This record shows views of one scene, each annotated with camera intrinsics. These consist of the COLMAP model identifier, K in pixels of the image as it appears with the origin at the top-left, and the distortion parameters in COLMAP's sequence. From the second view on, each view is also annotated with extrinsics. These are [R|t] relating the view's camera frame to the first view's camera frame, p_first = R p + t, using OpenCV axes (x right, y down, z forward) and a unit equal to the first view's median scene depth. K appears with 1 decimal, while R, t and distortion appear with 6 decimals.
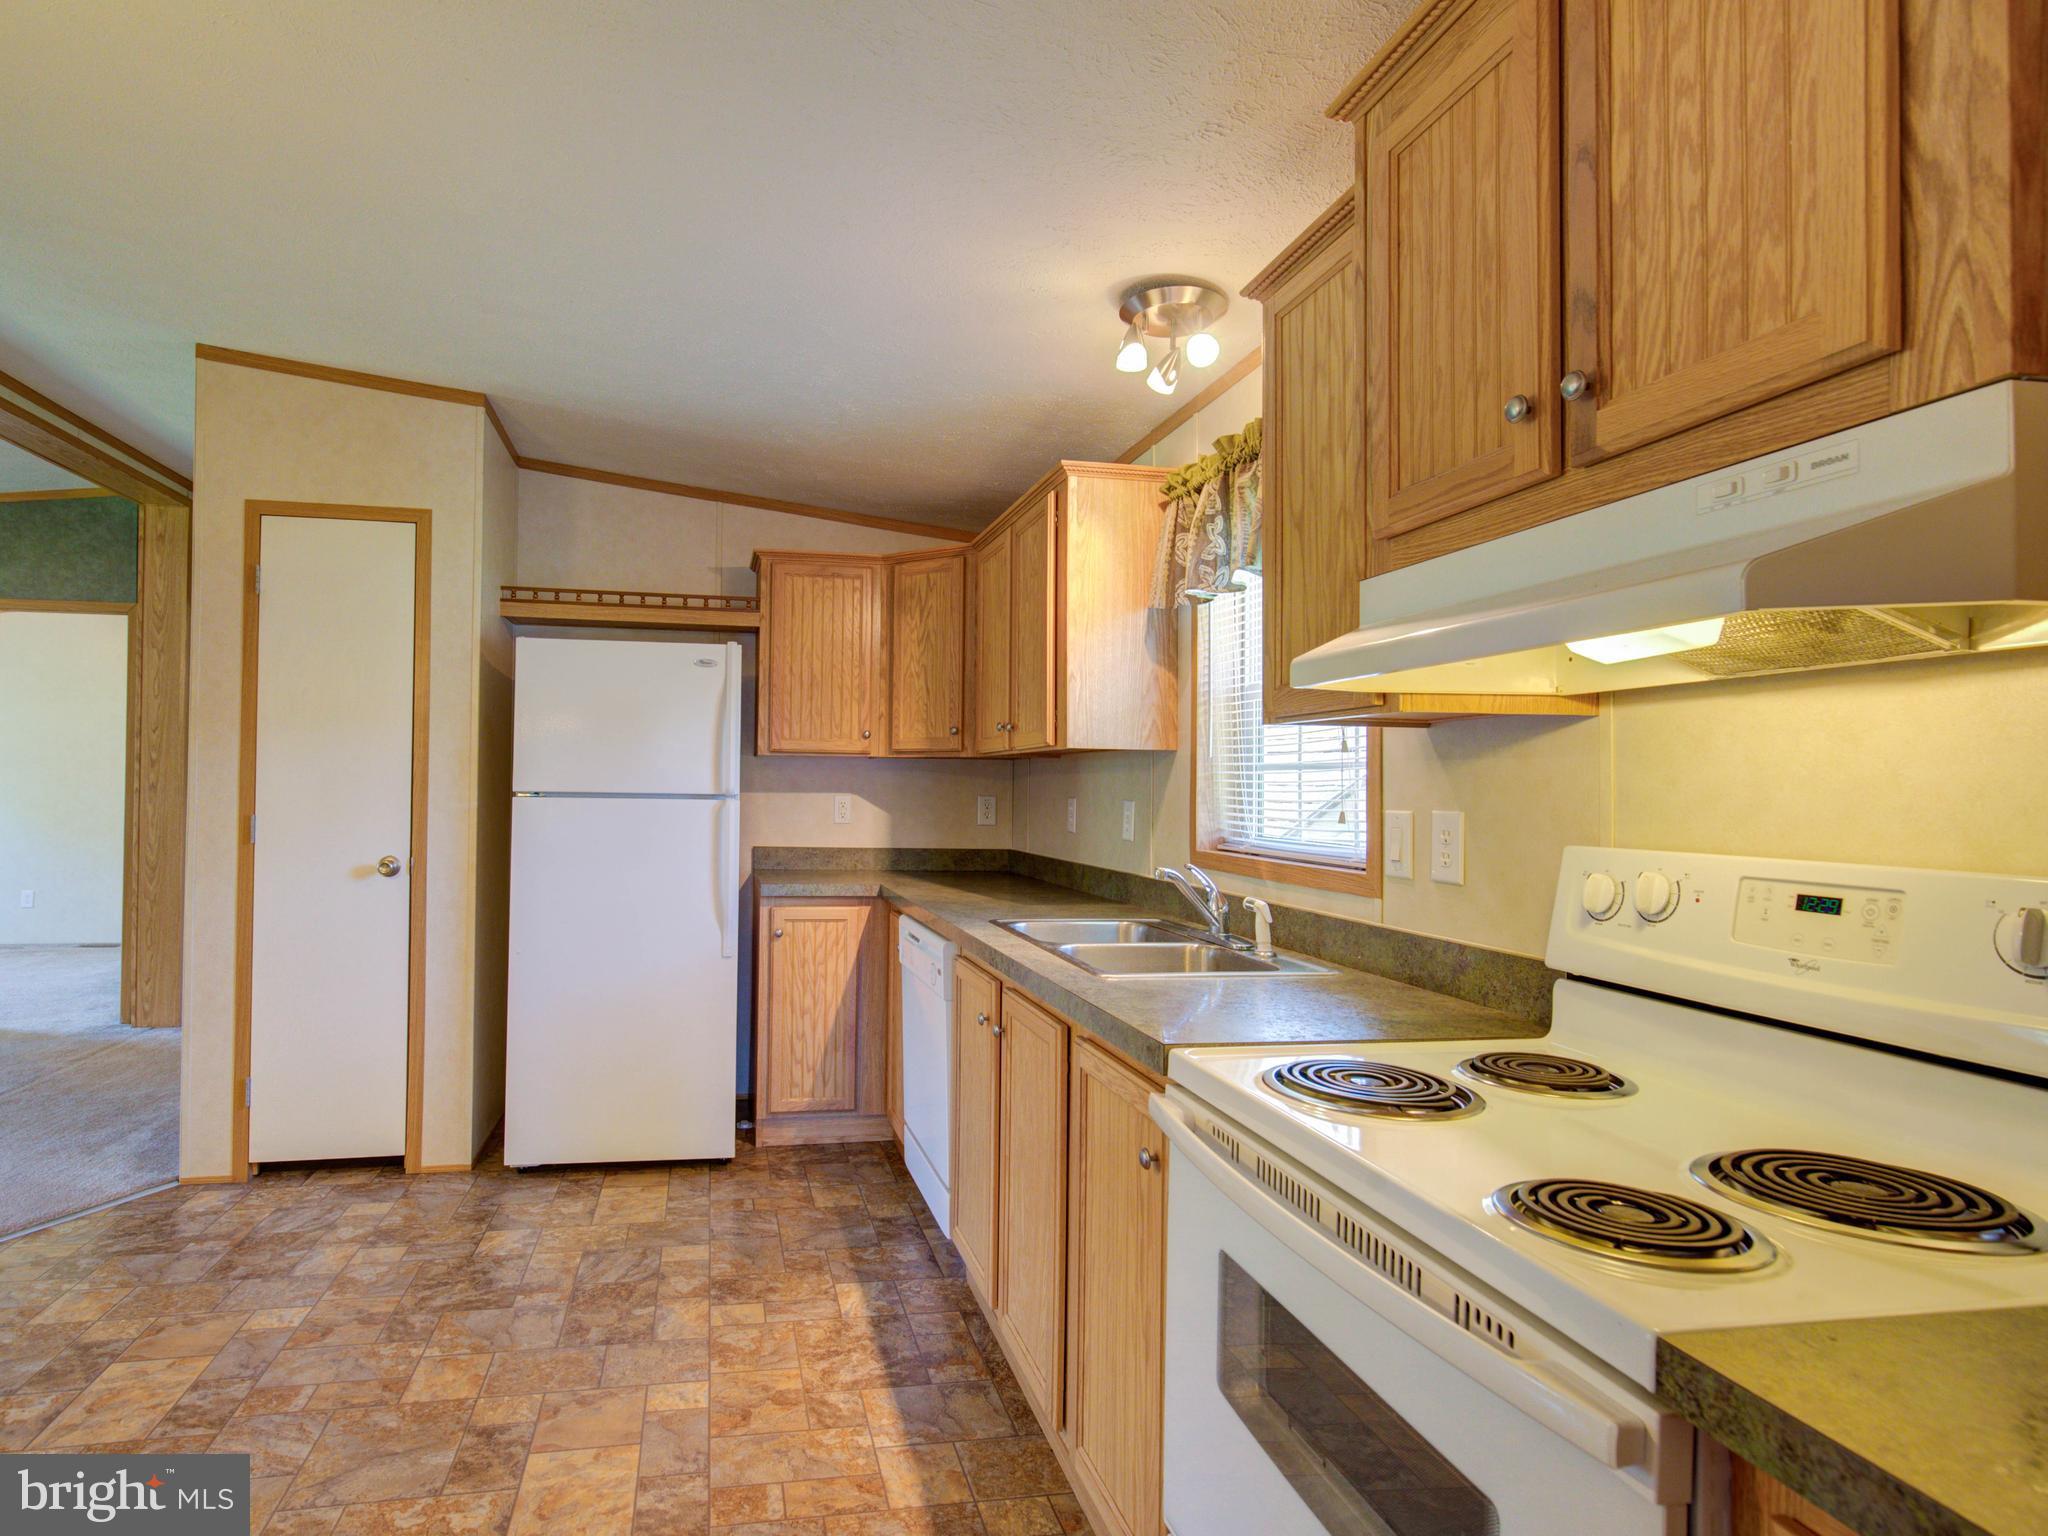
lens RADIAL K [[1055.8, 0, 887.2], [0, 1055.8, 774.7], [0, 0, 1]] dist [0.001157, -0.000410]
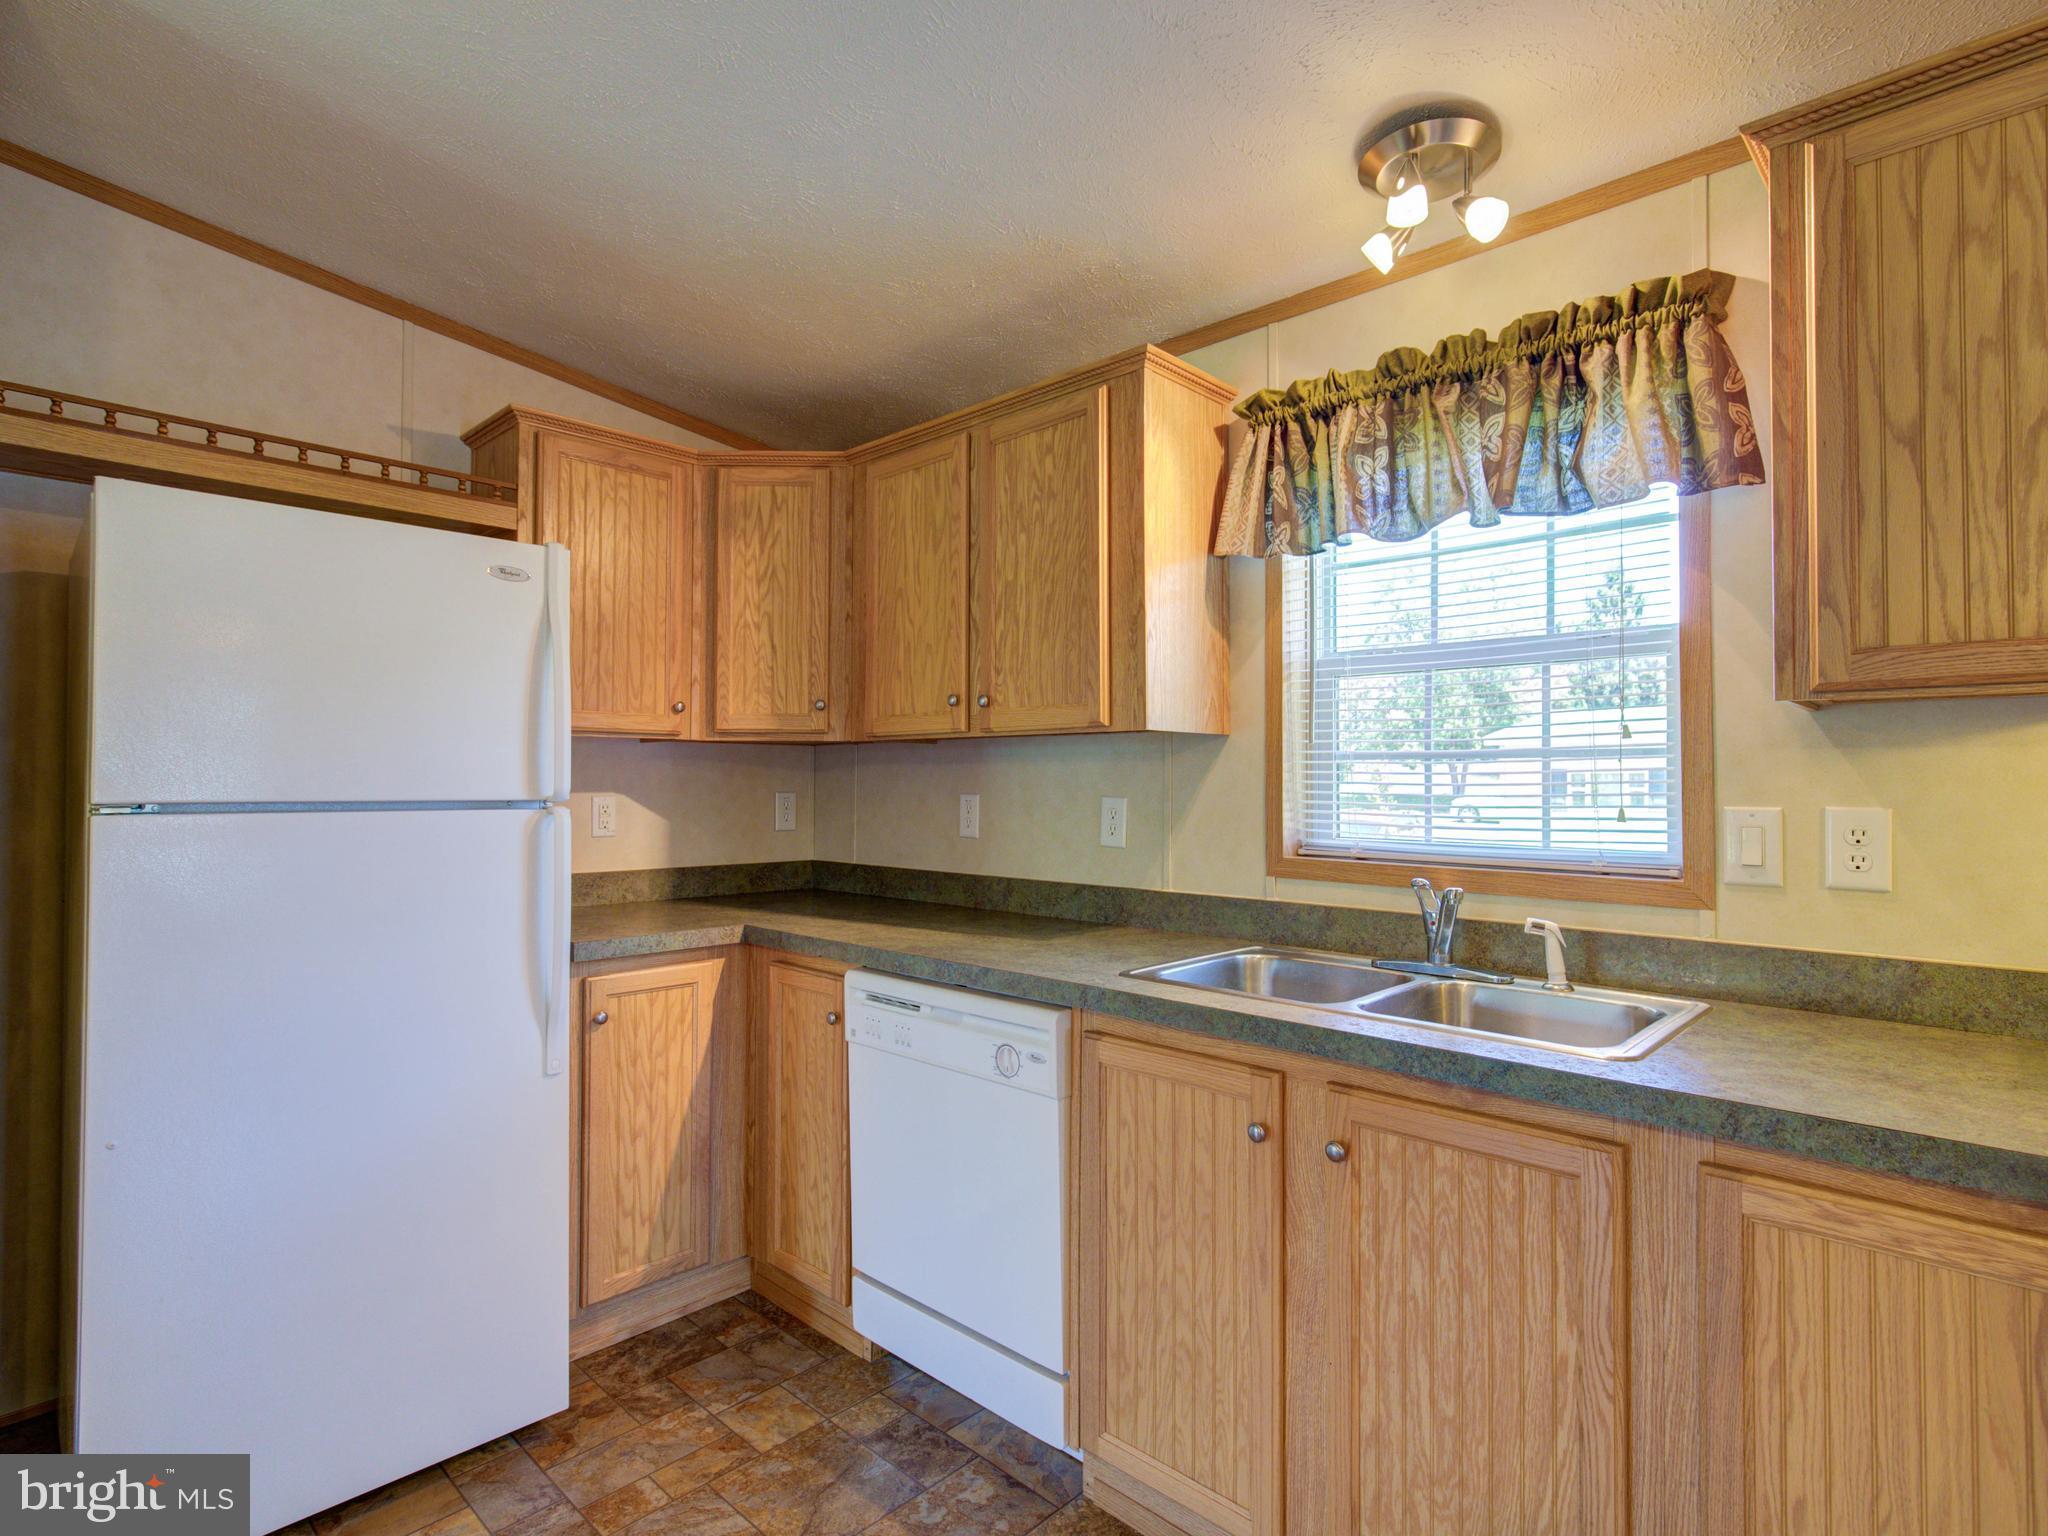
lens RADIAL K [[1044.4, 0, 1008.5], [0, 1044.4, 763.3], [0, 0, 1]] dist [-0.005413, 0.003284]
pose [[0.810920, -0.004600, 0.585138, -0.311924], [0.003371, 0.999989, 0.003188, -0.003623], [-0.585147, -0.000613, 0.810927, 0.410492]]
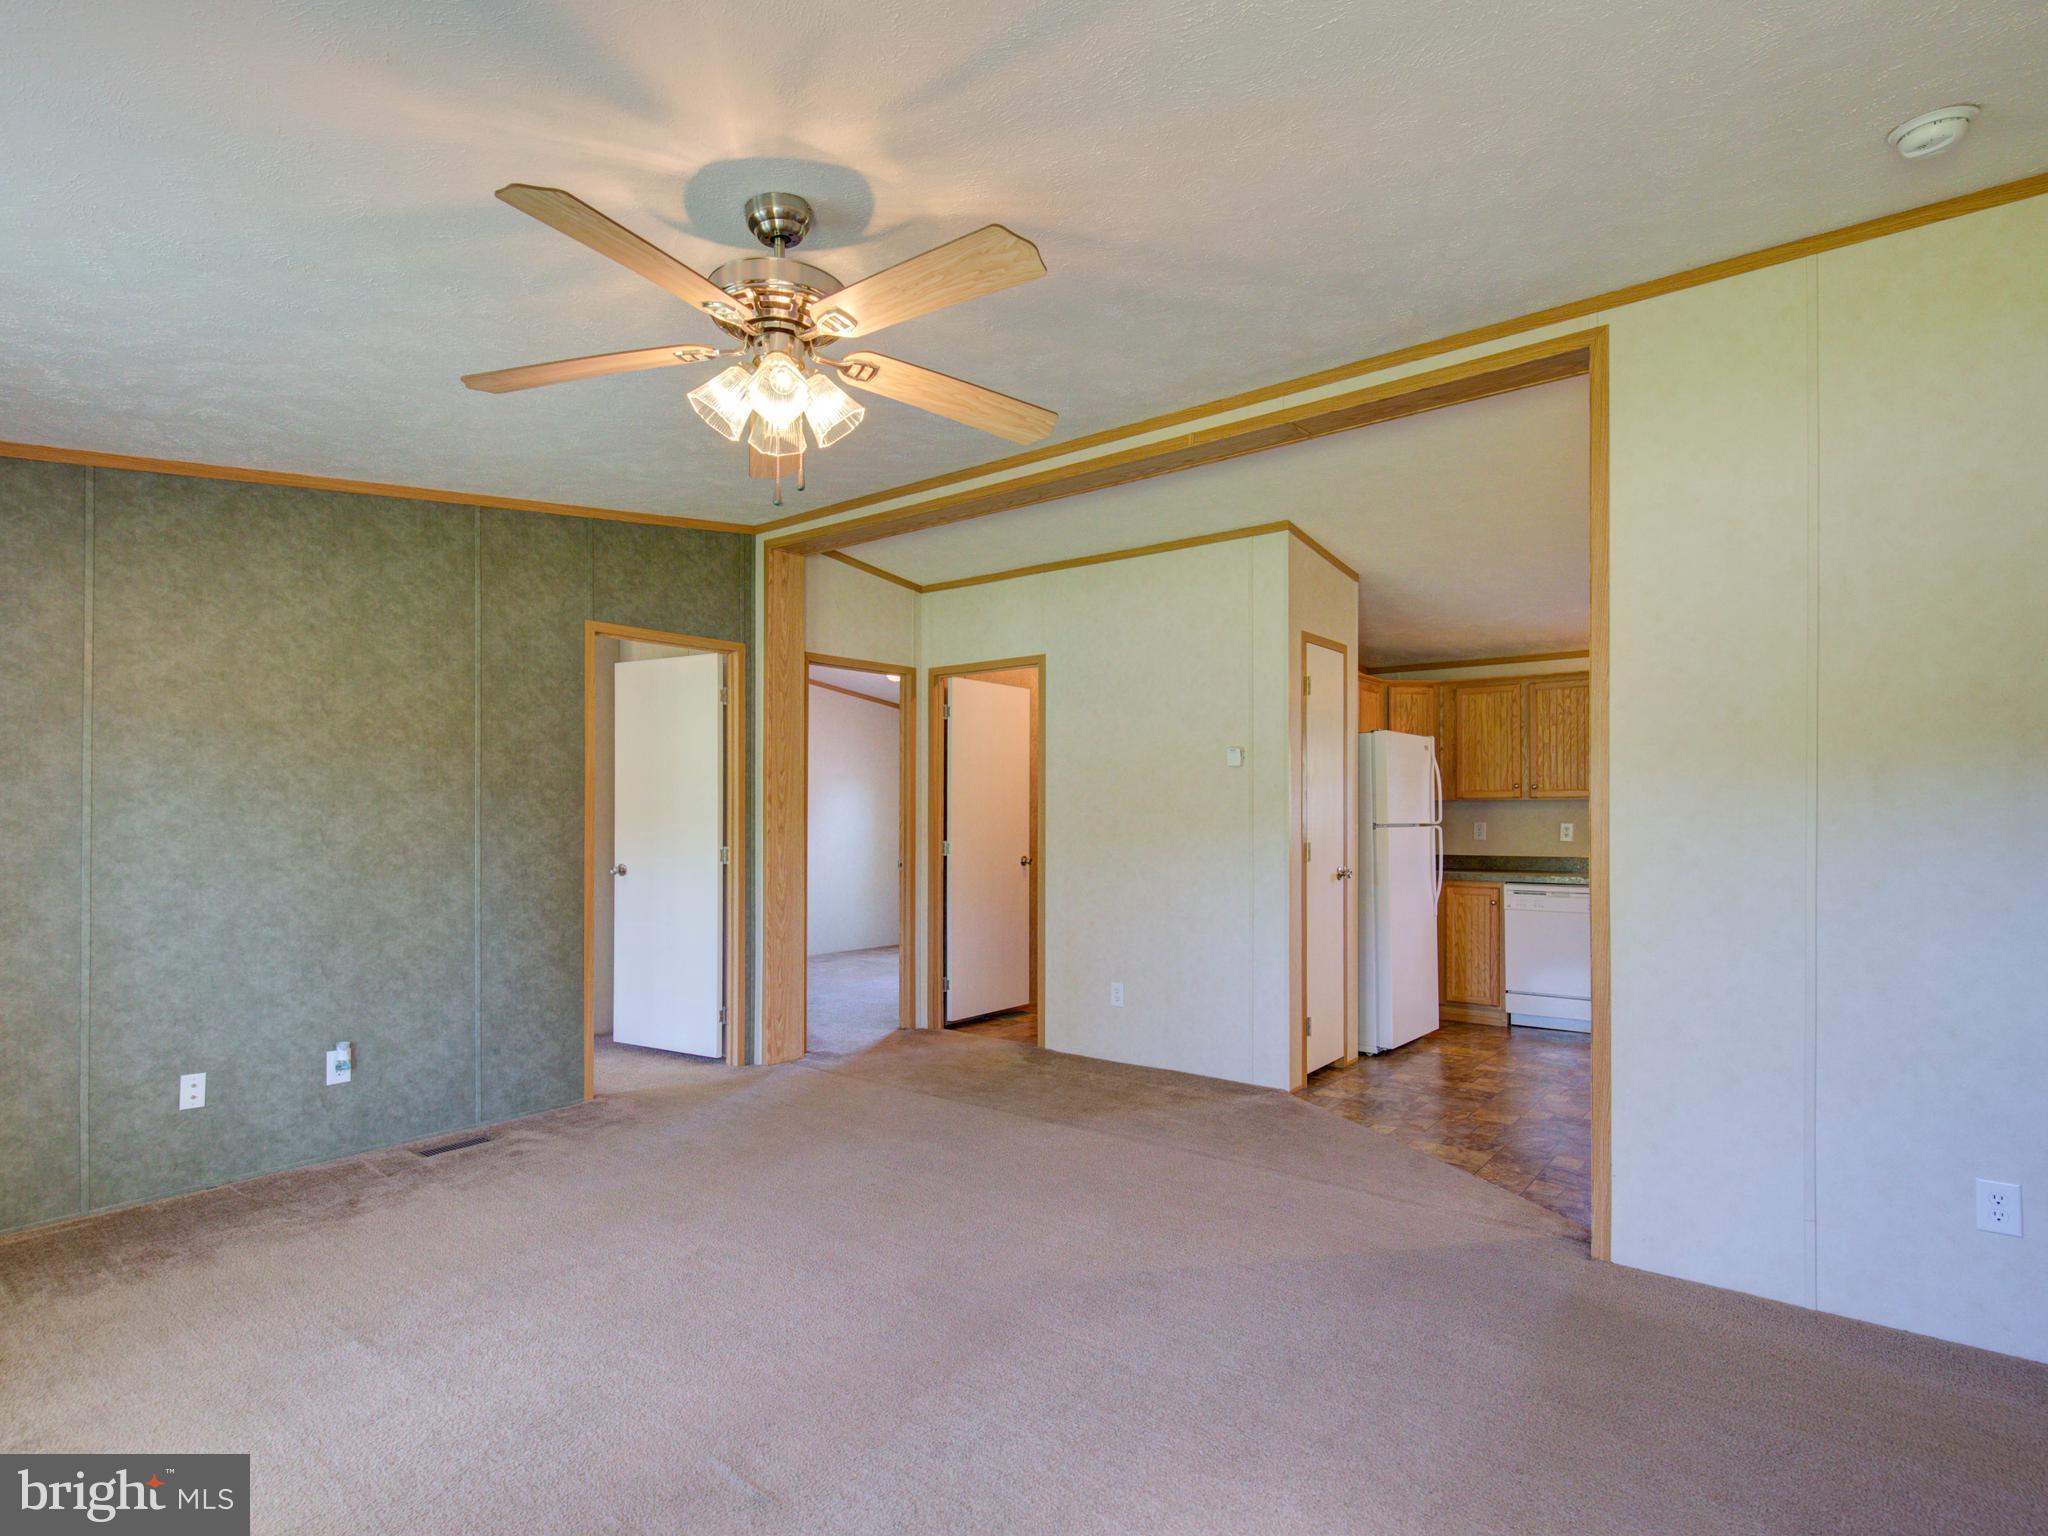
lens RADIAL K [[1044.4, 0, 998.4], [0, 1044.4, 810.1], [0, 0, 1]] dist [-0.005413, 0.003284]
pose [[0.760711, -0.011016, 0.648997, -1.998240], [0.002057, 0.999892, 0.014561, -0.032996], [-0.649088, -0.009741, 0.760651, 0.166016]]
